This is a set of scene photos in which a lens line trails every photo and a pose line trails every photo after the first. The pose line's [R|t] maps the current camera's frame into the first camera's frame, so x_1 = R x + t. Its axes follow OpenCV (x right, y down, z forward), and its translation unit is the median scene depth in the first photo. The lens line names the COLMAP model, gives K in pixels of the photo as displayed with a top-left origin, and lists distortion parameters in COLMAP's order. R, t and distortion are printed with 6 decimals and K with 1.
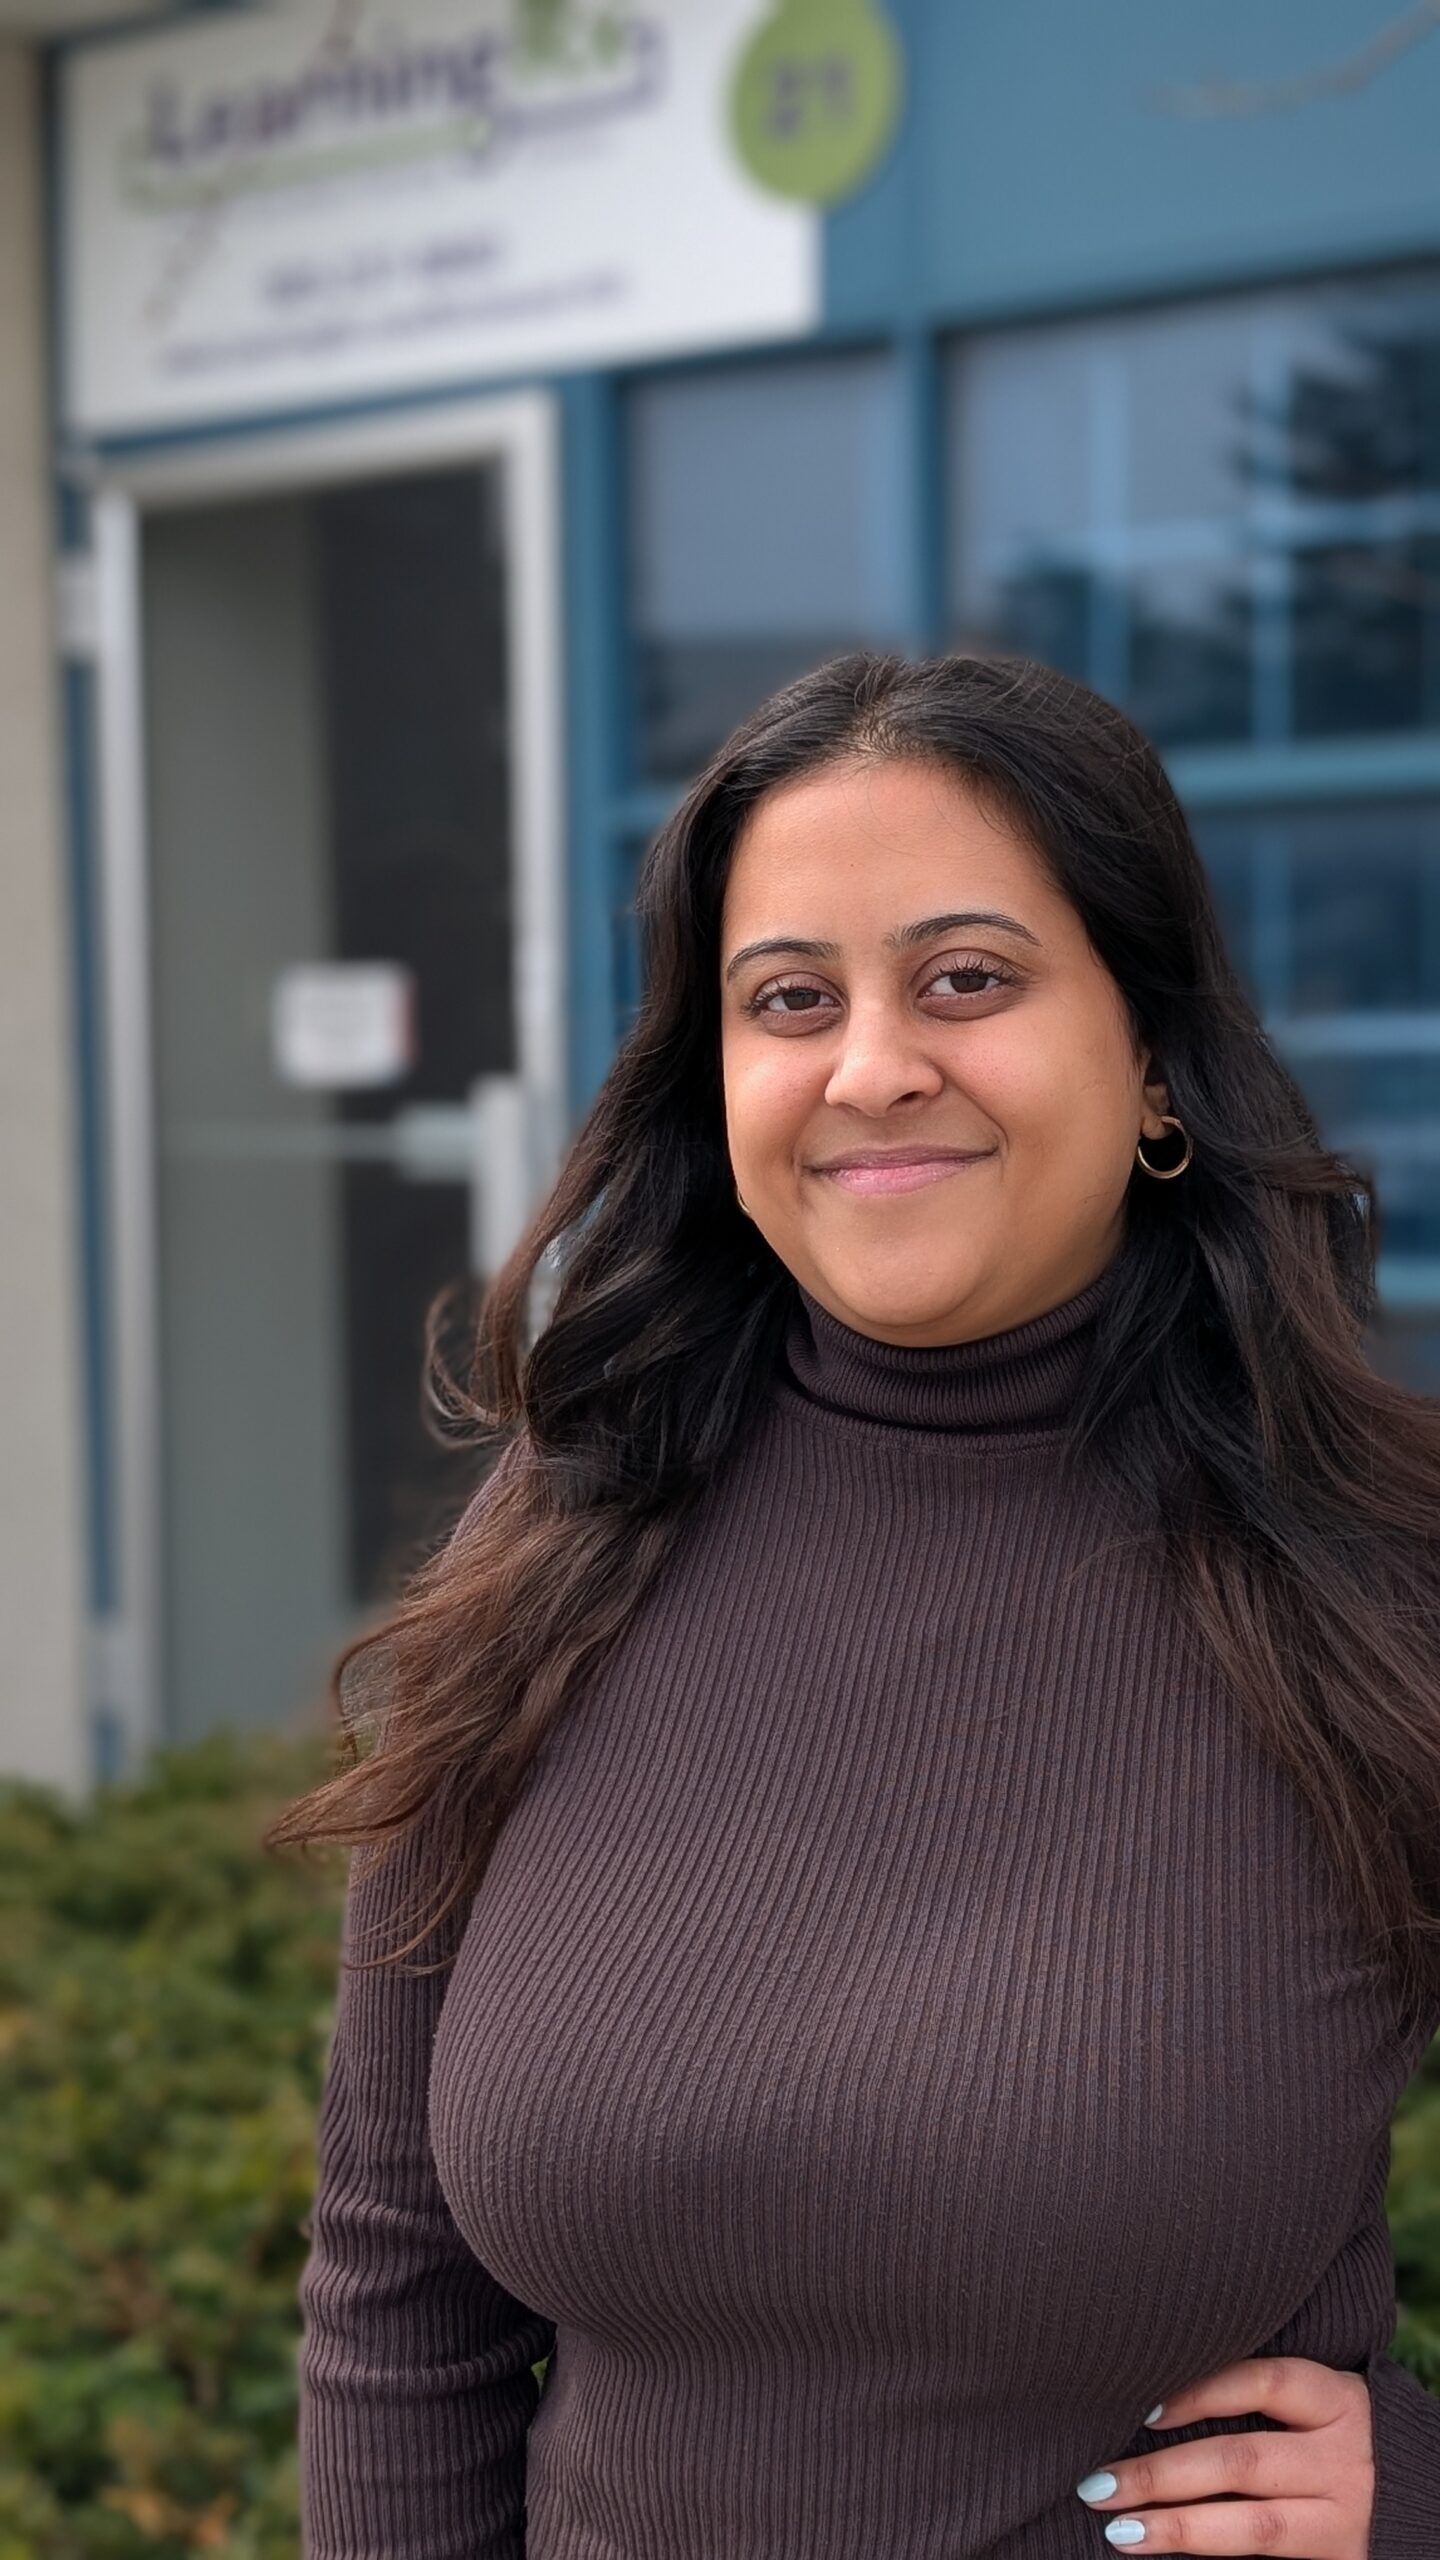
lens RADIAL K [[3136.8, 0, 718.4], [0, 3136.8, 1350.2], [0, 0, 1]] dist [0.186397, -0.620406]
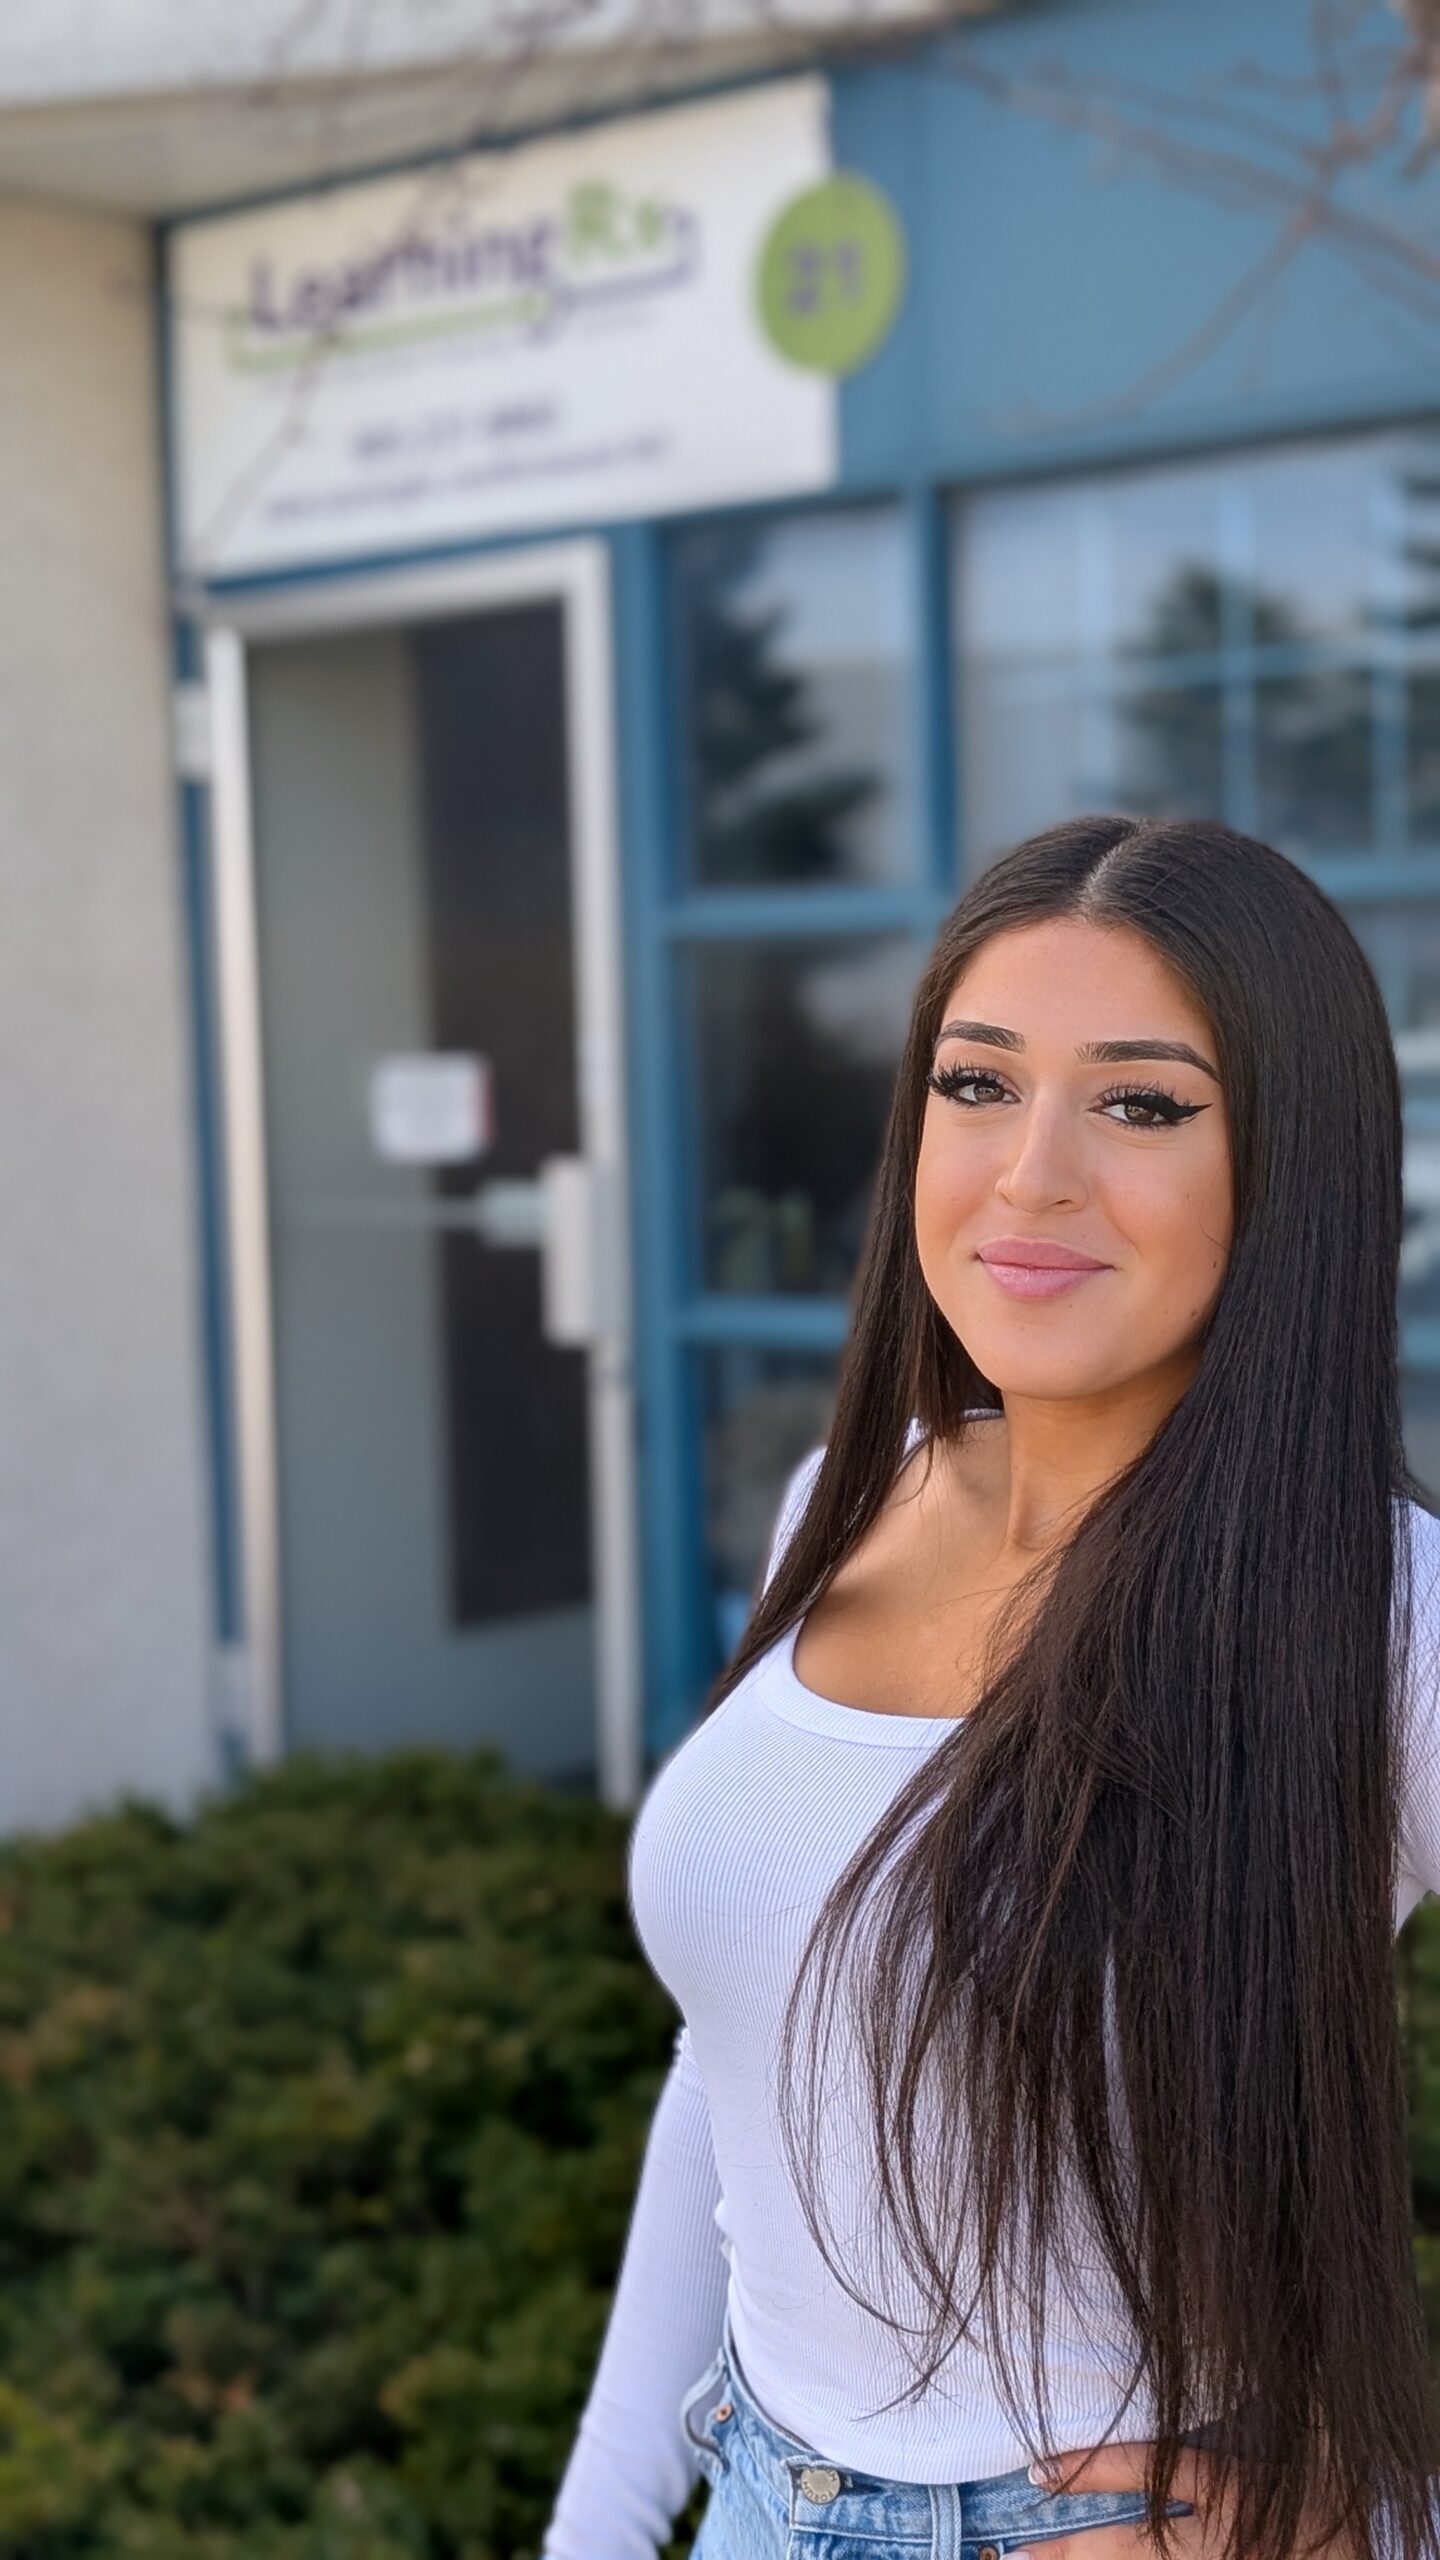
lens RADIAL K [[3136.8, 0, 718.4], [0, 3136.8, 1350.2], [0, 0, 1]] dist [0.186397, -0.620406]
pose [[0.998407, -0.010469, -0.055445, 0.045587], [0.010419, 0.999945, -0.001192, -0.016436], [0.055454, 0.000612, 0.998461, -0.105599]]
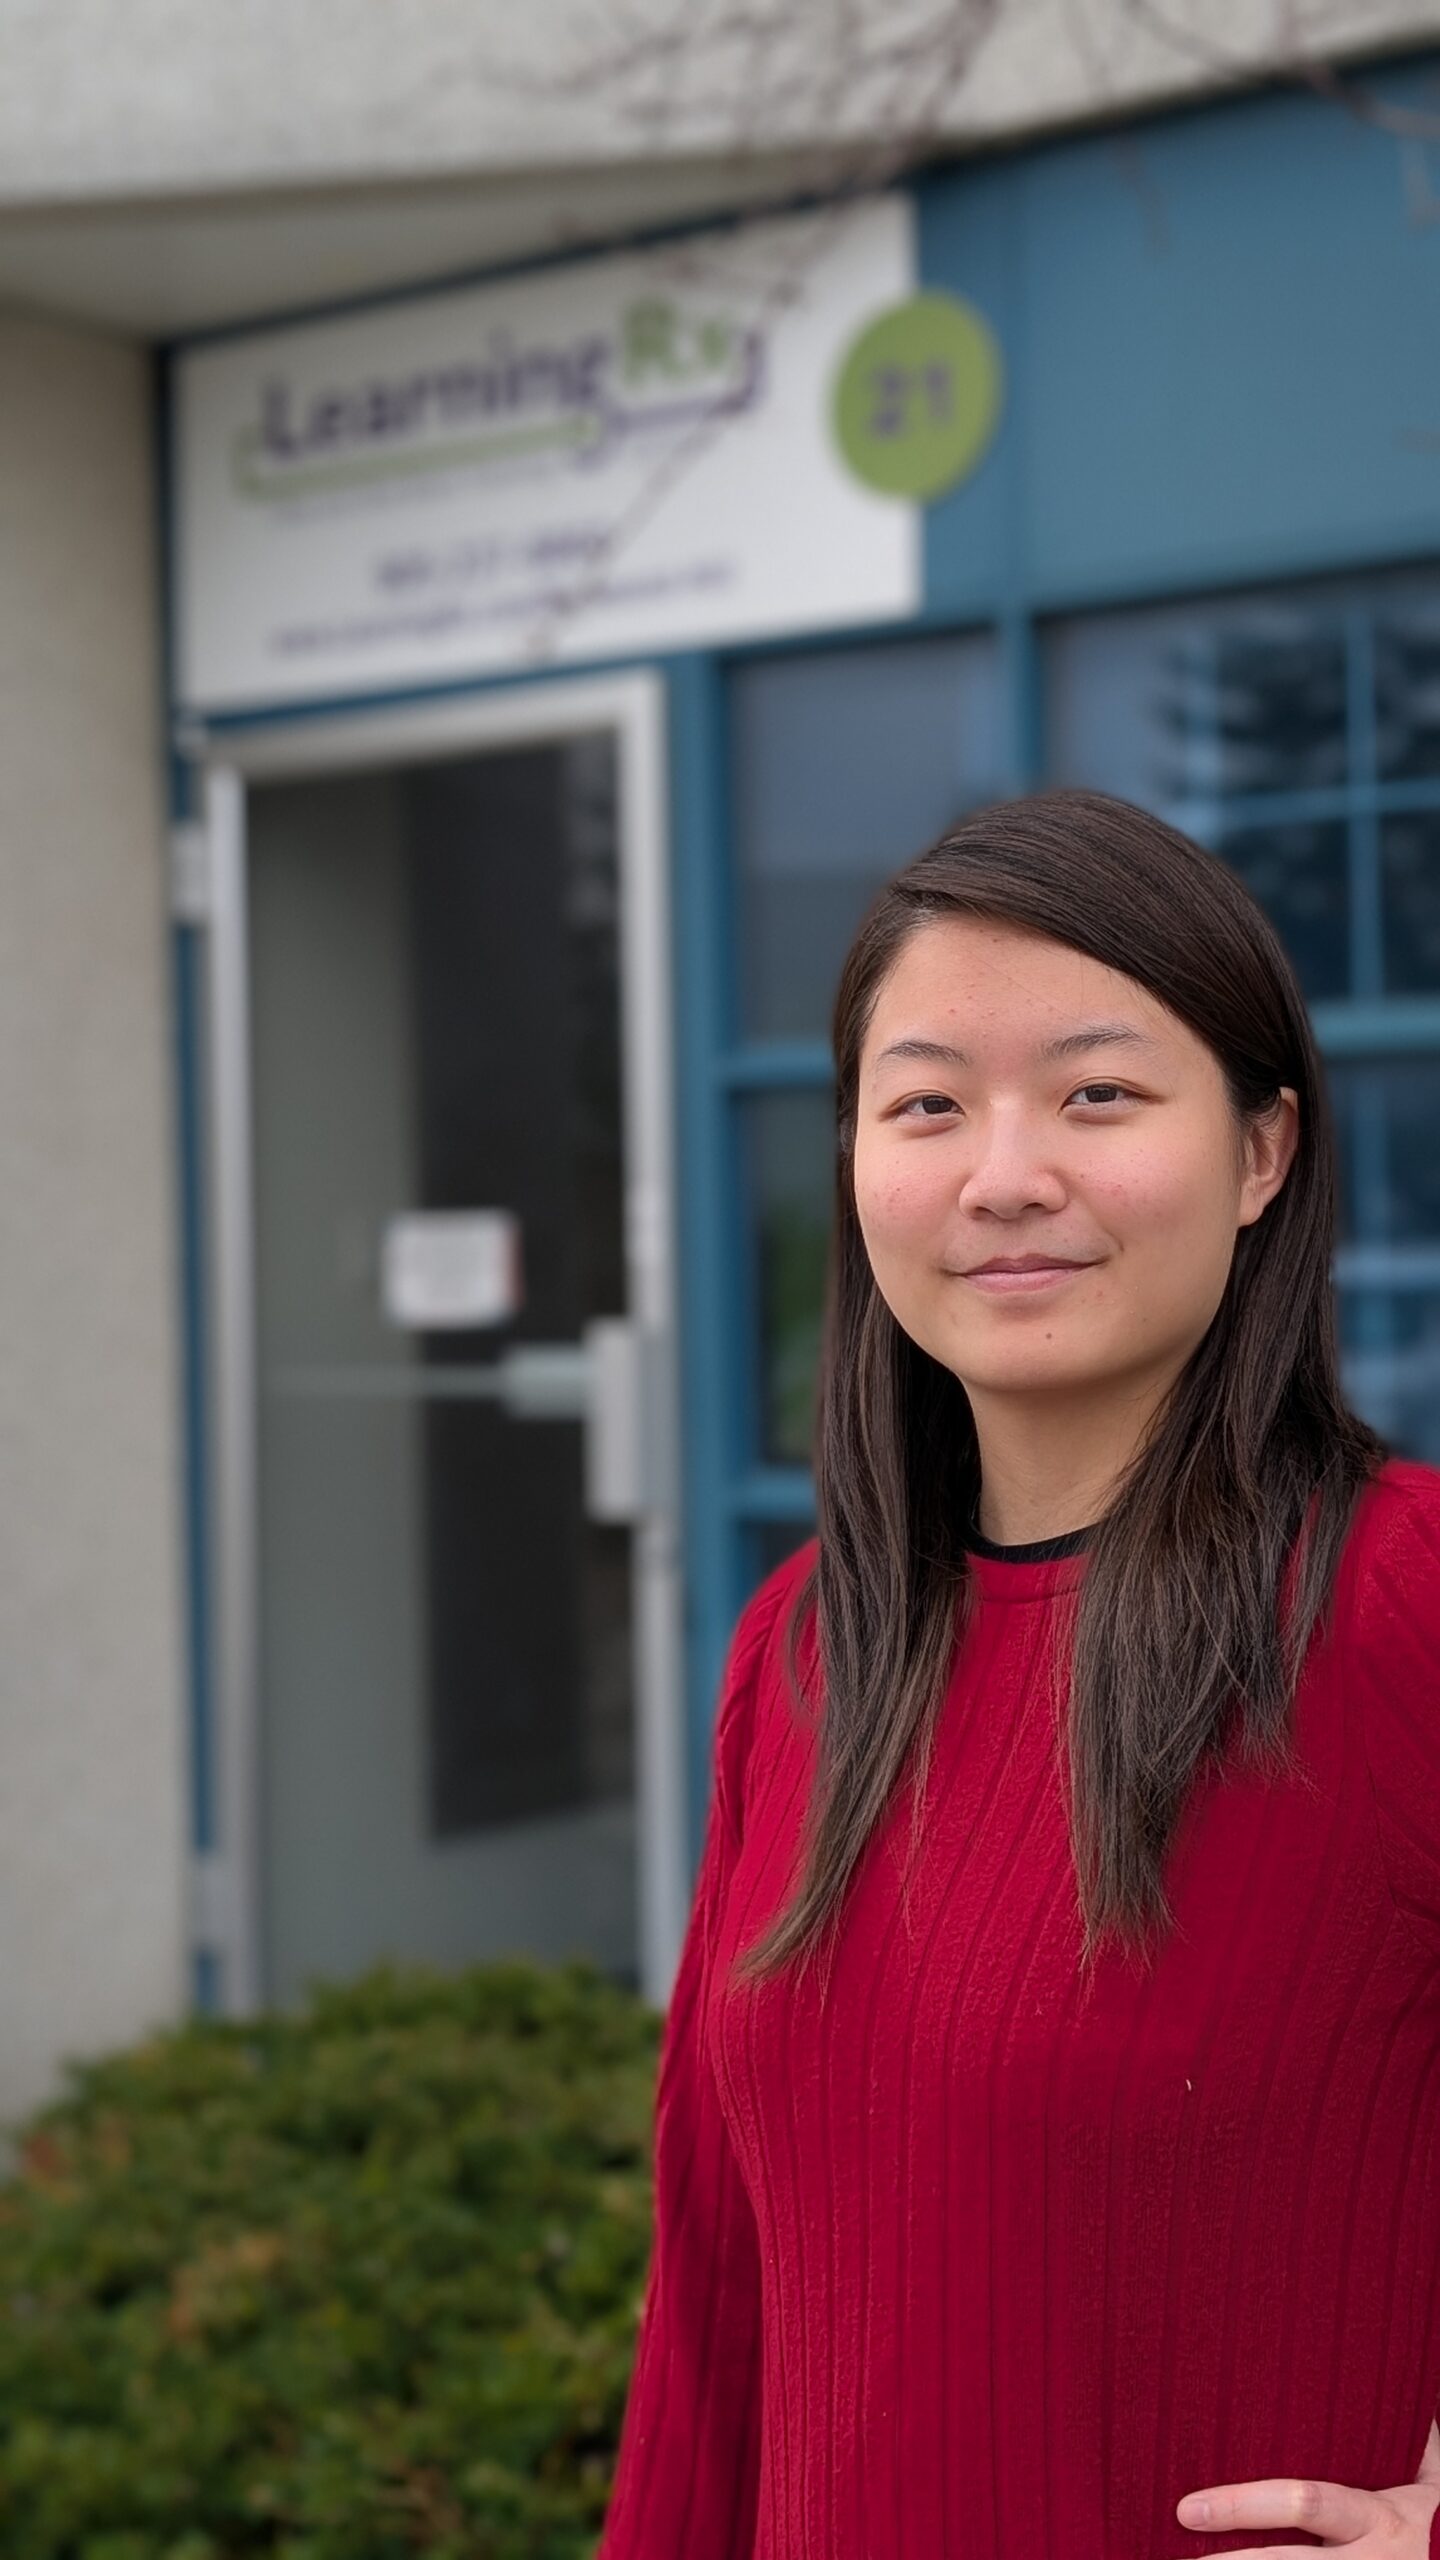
lens RADIAL K [[3136.8, 0, 718.4], [0, 3136.8, 1350.2], [0, 0, 1]] dist [0.186397, -0.620406]
pose [[0.999713, -0.008472, 0.022423, -0.058487], [0.010119, 0.997178, -0.074385, 0.000997], [-0.021729, 0.074591, 0.996977, -0.029804]]
